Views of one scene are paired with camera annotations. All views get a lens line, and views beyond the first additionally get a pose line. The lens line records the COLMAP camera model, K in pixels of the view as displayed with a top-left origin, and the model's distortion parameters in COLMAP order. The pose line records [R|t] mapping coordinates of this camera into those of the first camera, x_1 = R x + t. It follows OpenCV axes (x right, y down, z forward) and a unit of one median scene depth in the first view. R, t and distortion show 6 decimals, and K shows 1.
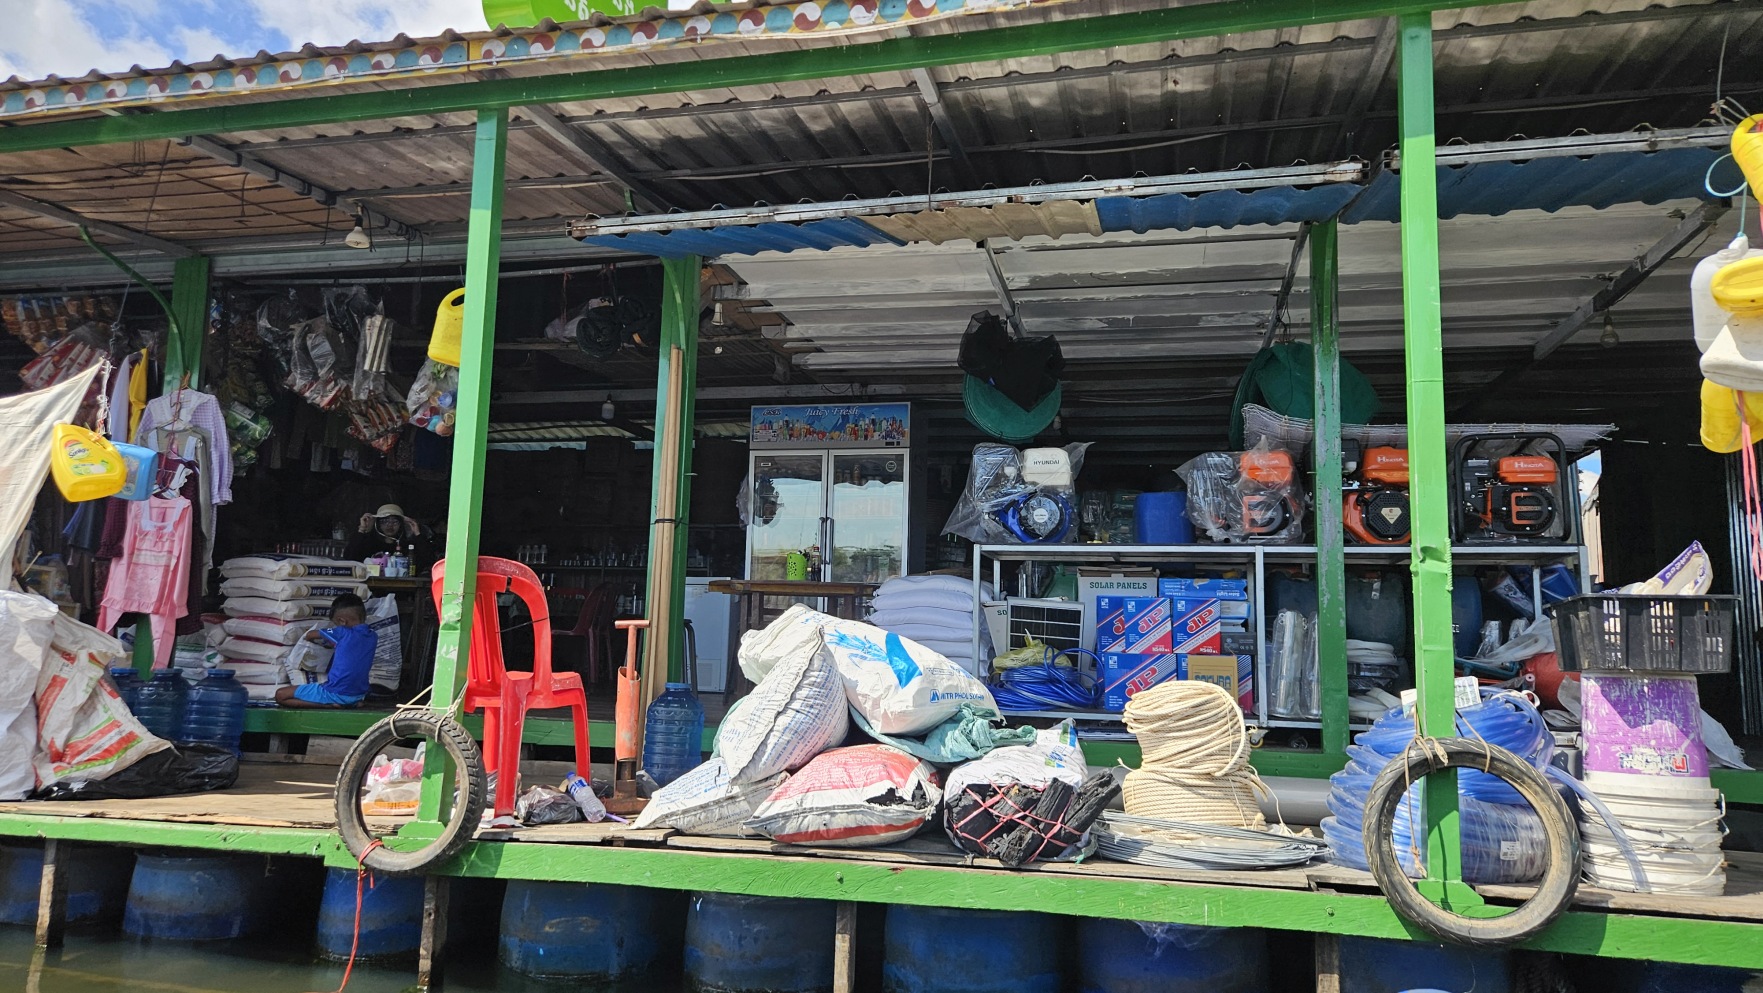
lens RADIAL K [[1161.7, 0, 881.0], [0, 1161.7, 497.4], [0, 0, 1]] dist [0.002737, -0.000373]
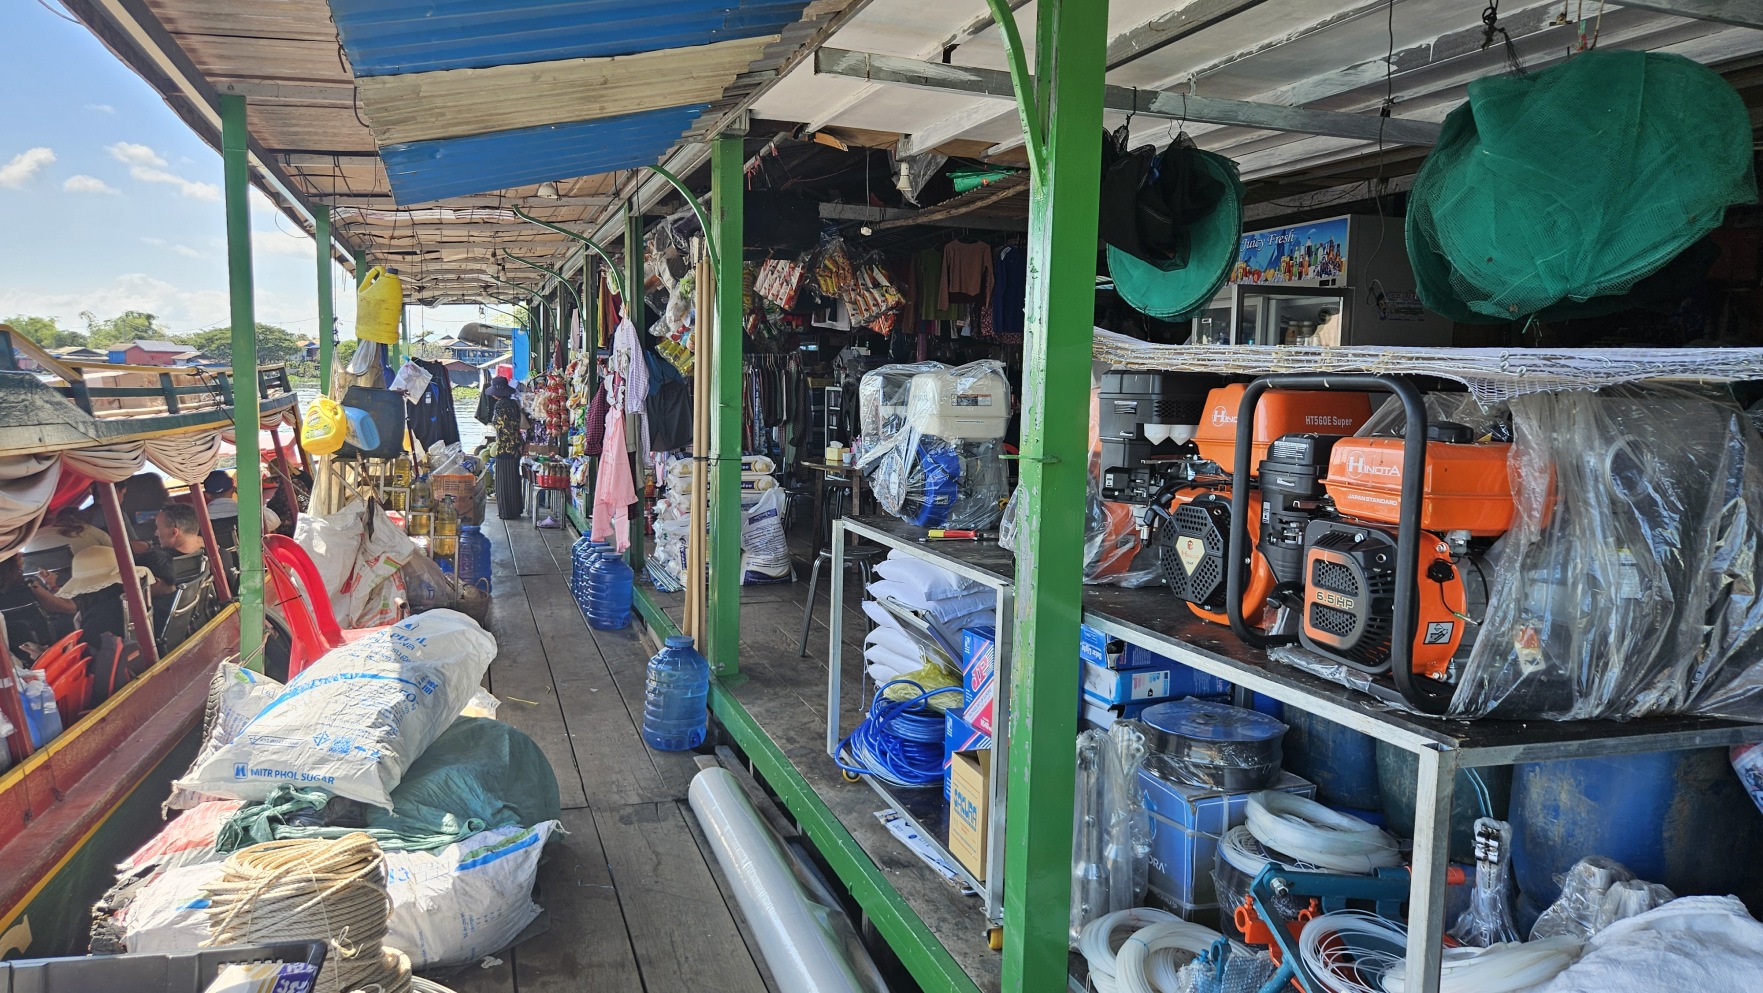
lens RADIAL K [[1161.7, 0, 882.6], [0, 1161.7, 494.9], [0, 0, 1]] dist [0.002737, -0.000373]
pose [[0.546065, 0.068941, -0.834901, 0.453685], [0.094000, 0.985272, 0.142838, -0.047177], [0.832452, -0.156480, 0.531543, 0.430513]]
